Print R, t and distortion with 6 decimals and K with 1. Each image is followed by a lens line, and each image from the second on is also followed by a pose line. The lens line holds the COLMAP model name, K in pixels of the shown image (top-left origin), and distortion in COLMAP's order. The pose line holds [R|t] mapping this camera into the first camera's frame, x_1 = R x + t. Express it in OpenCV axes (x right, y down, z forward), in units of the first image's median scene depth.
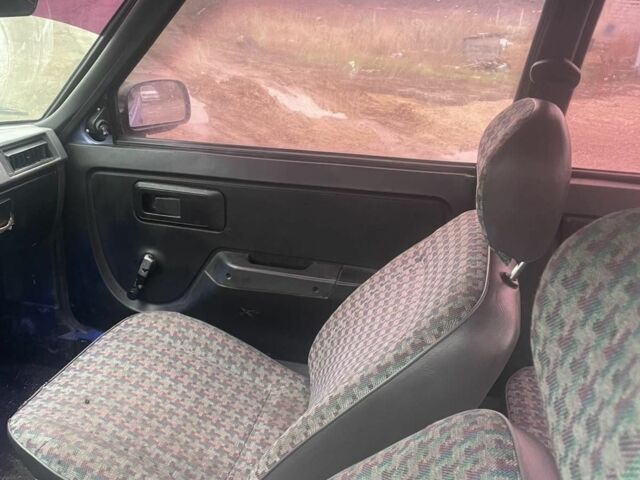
lens RADIAL K [[560.1, 0, 320.0], [0, 560.1, 240.0], [0, 0, 1]] dist [0.003687, -0.055577]
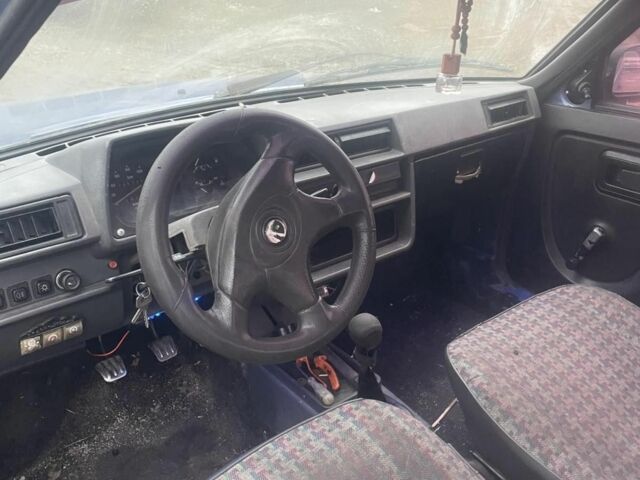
lens RADIAL K [[560.1, 0, 320.0], [0, 560.1, 240.0], [0, 0, 1]] dist [0.003687, -0.055577]
pose [[0.783581, 0.223029, -0.579878, -0.132106], [-0.198998, 0.974270, 0.105815, 0.043791], [0.588558, 0.032480, 0.807802, -0.051558]]
